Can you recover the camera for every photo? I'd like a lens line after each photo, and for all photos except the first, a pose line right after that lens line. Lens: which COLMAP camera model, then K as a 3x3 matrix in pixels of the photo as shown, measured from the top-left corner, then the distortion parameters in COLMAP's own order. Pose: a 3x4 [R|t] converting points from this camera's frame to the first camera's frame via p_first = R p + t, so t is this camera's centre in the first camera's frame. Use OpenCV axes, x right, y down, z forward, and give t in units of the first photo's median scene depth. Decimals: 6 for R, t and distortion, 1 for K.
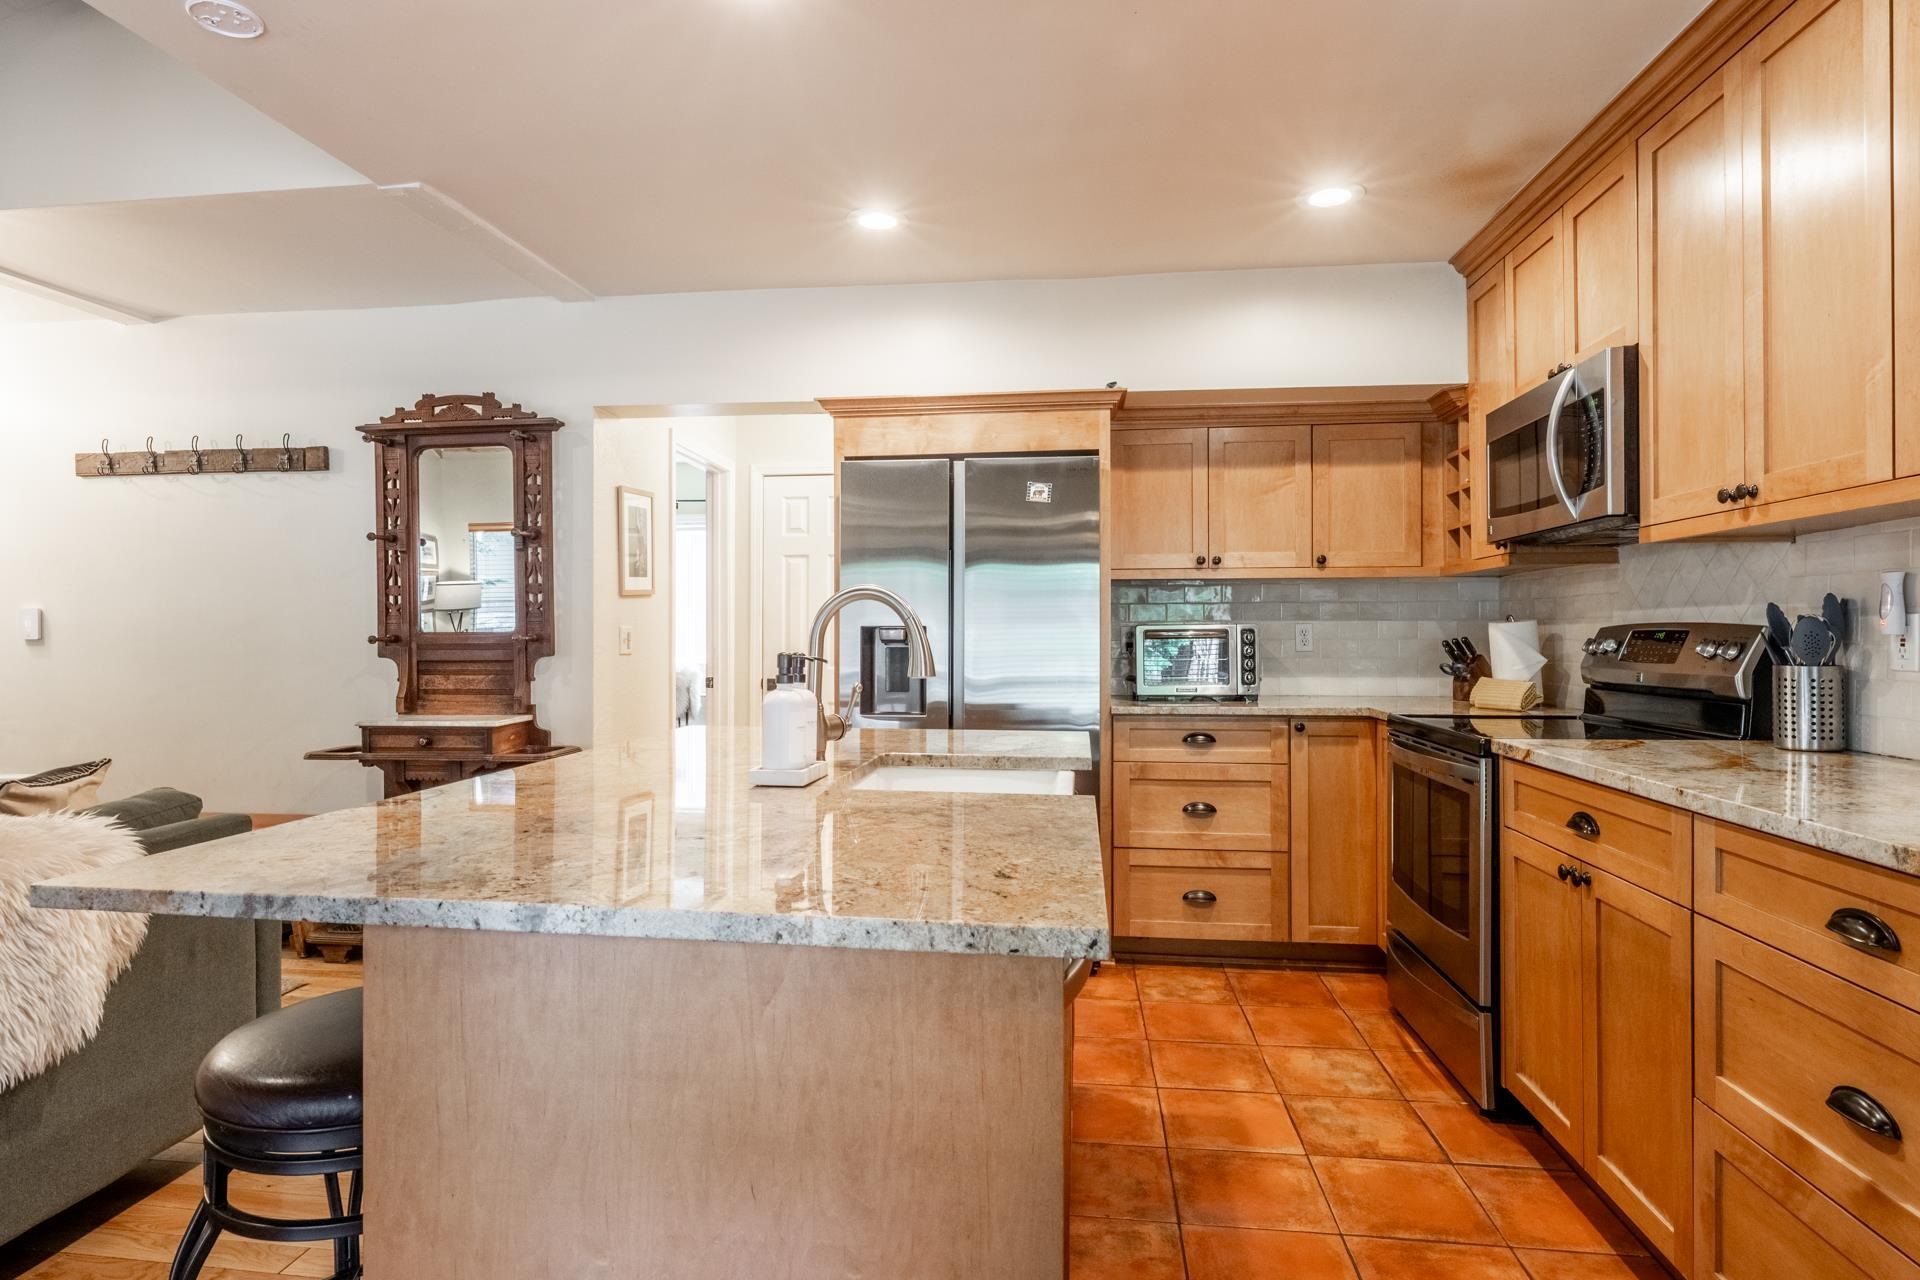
lens RADIAL K [[1023.6, 0, 925.1], [0, 1023.6, 635.8], [0, 0, 1]] dist [-0.002275, -0.003367]
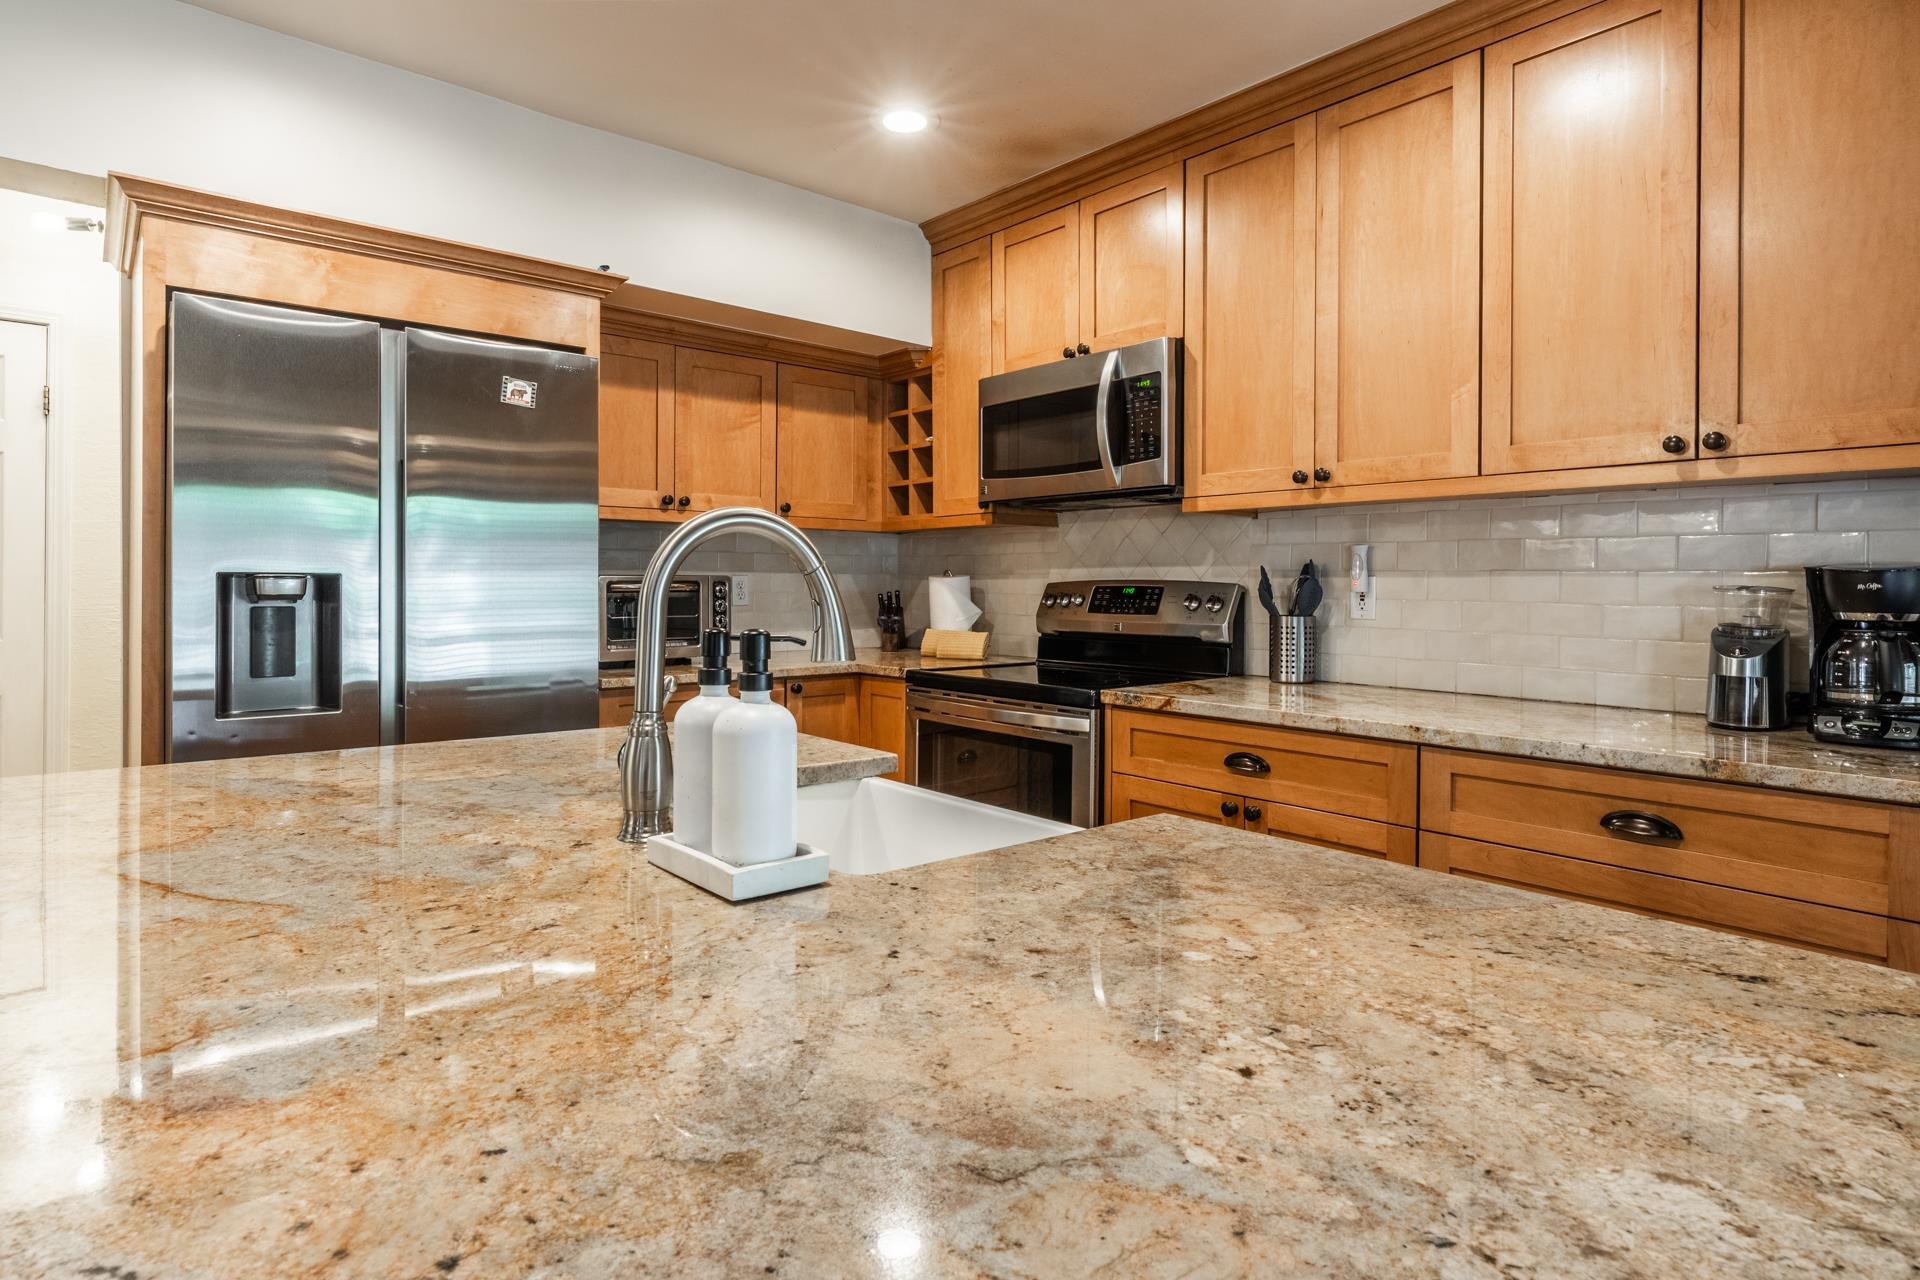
lens RADIAL K [[1023.6, 0, 934.3], [0, 1023.6, 584.0], [0, 0, 1]] dist [-0.002275, -0.003367]
pose [[0.668685, 0.004415, 0.743533, -0.228041], [-0.004132, 0.999989, -0.002222, -0.003456], [-0.743534, -0.001586, 0.668696, 0.289873]]
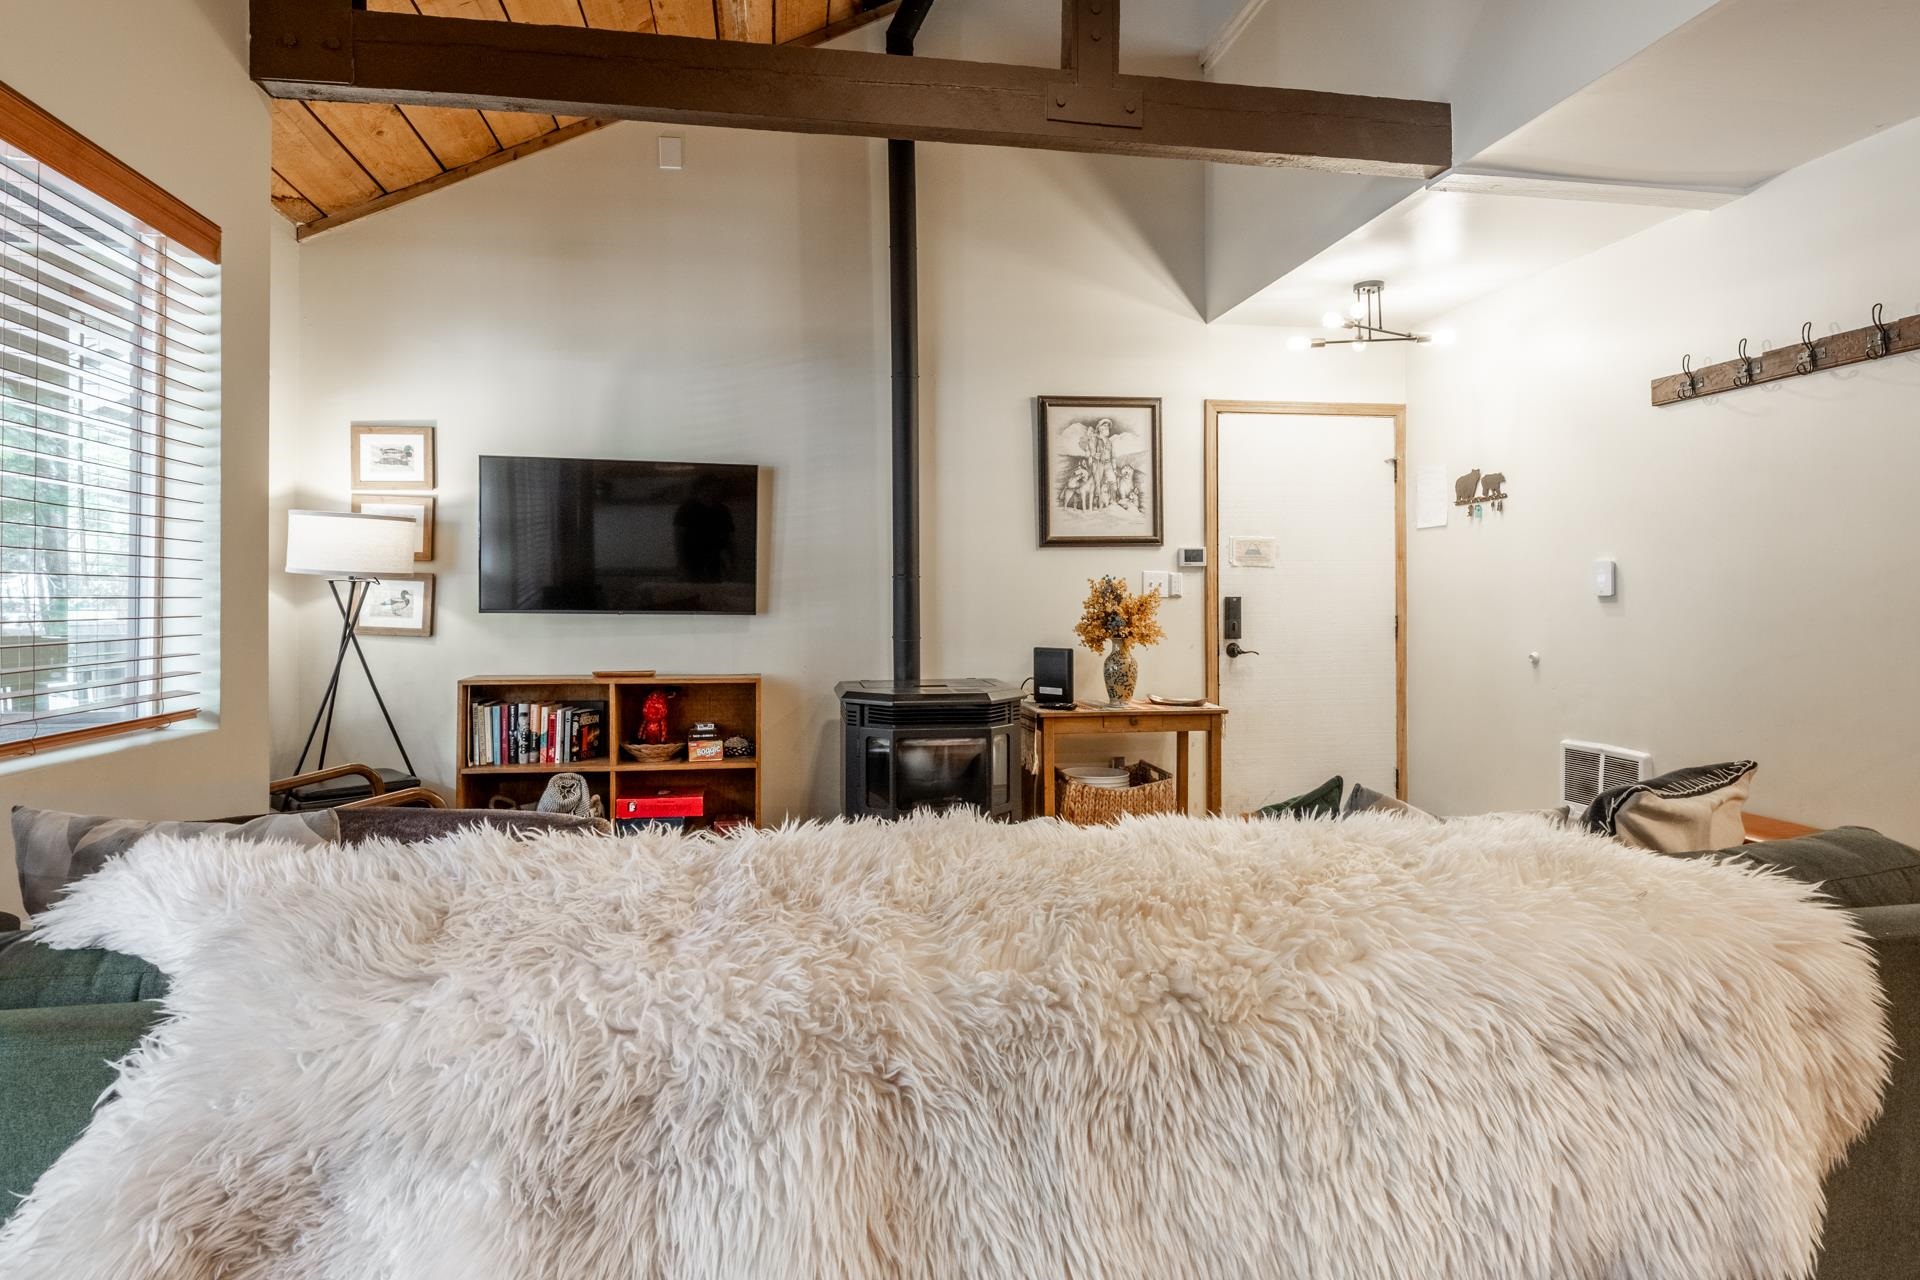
lens RADIAL K [[1023.6, 0, 944.7], [0, 1023.6, 596.7], [0, 0, 1]] dist [-0.002275, -0.003367]
pose [[0.299637, -0.001446, -0.954052, -0.218264], [-0.003678, 0.999990, -0.002671, 0.010338], [0.954046, 0.004310, 0.299629, 0.198876]]
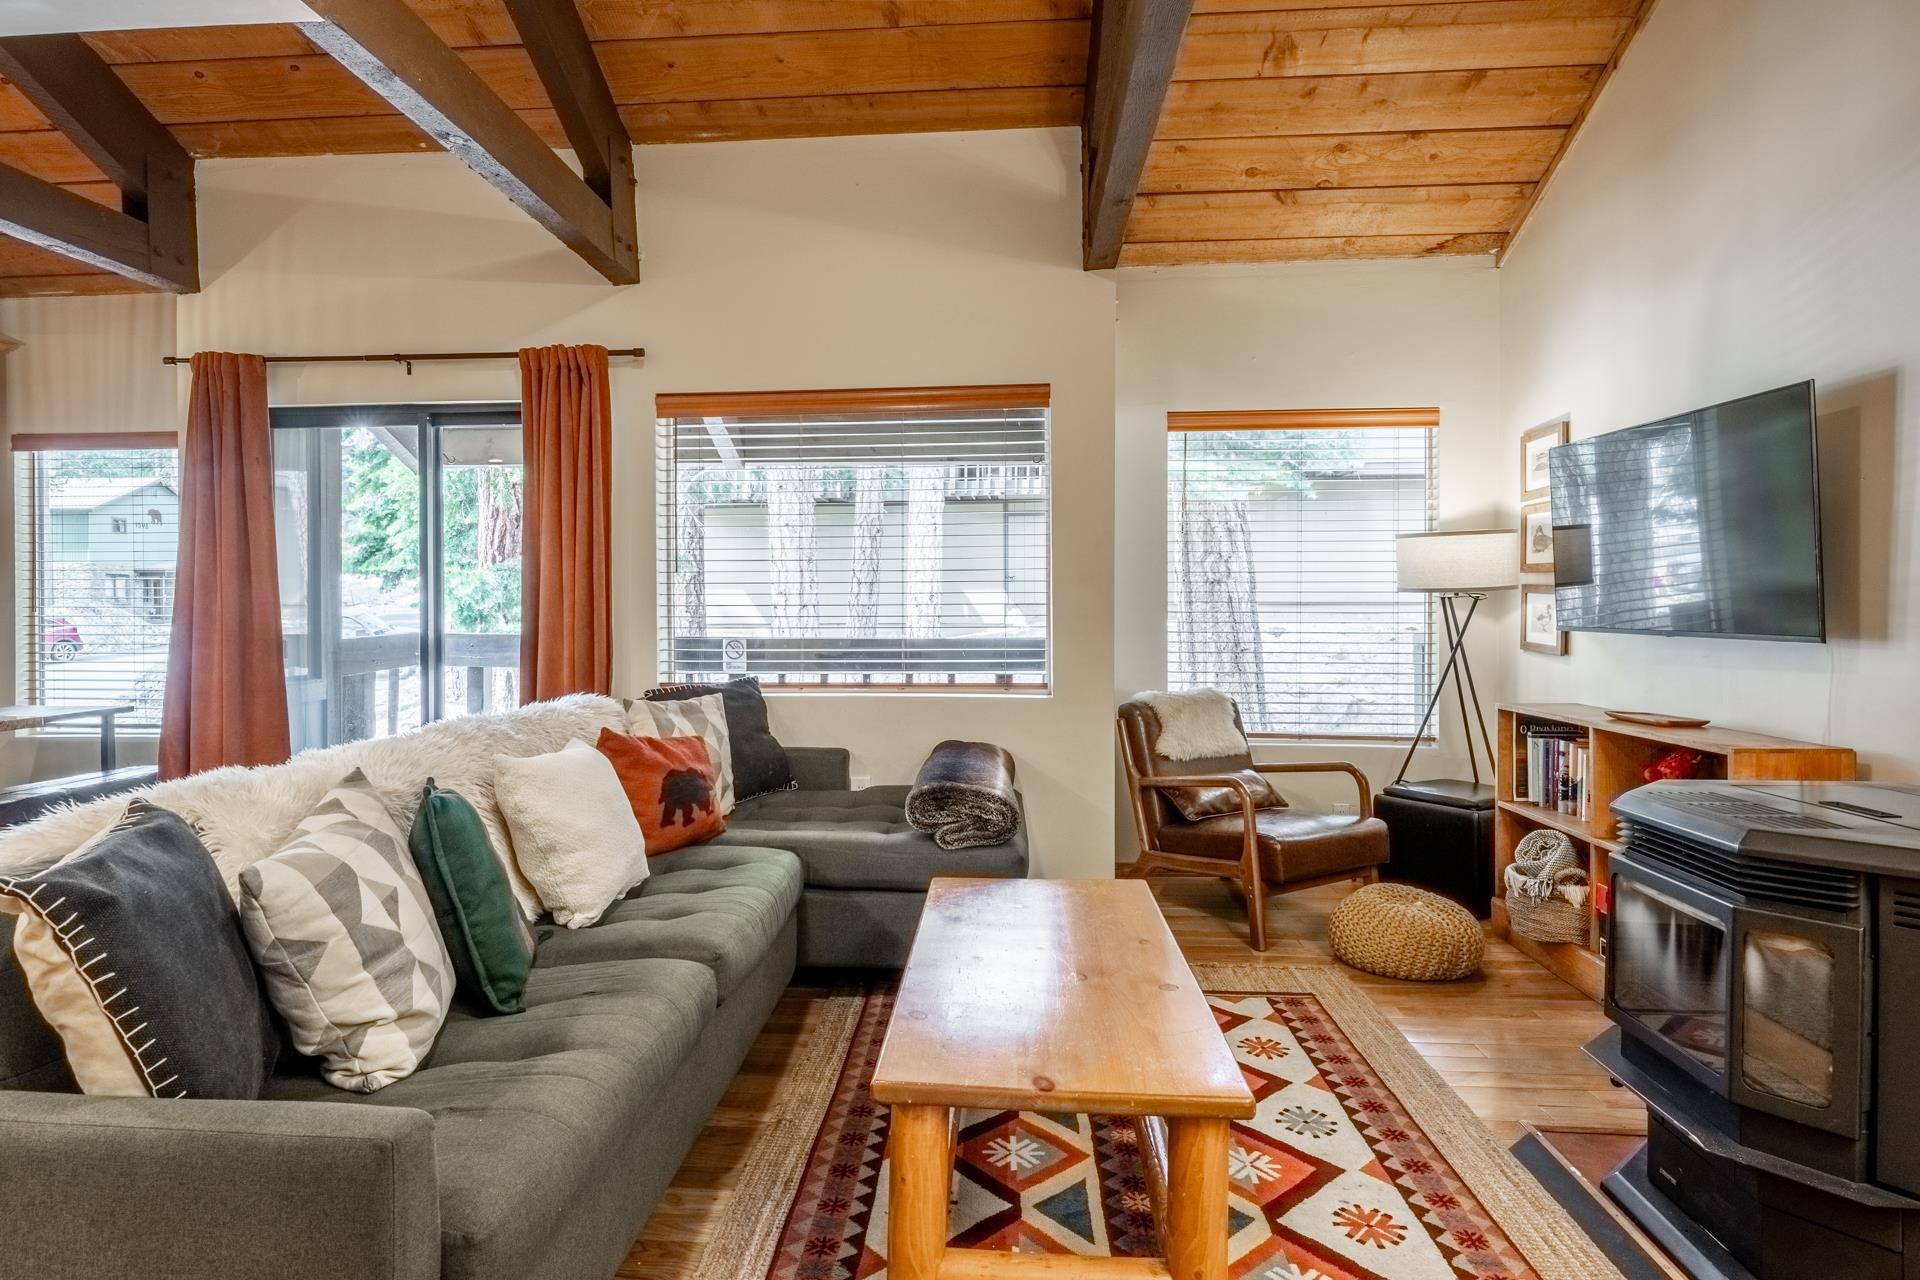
lens RADIAL K [[1023.6, 0, 930.0], [0, 1023.6, 623.3], [0, 0, 1]] dist [-0.002275, -0.003367]
pose [[-0.998253, 0.004562, -0.058908, -0.817754], [0.003807, 0.999909, 0.012907, 0.004901], [0.058961, 0.012660, -0.998180, 1.016847]]
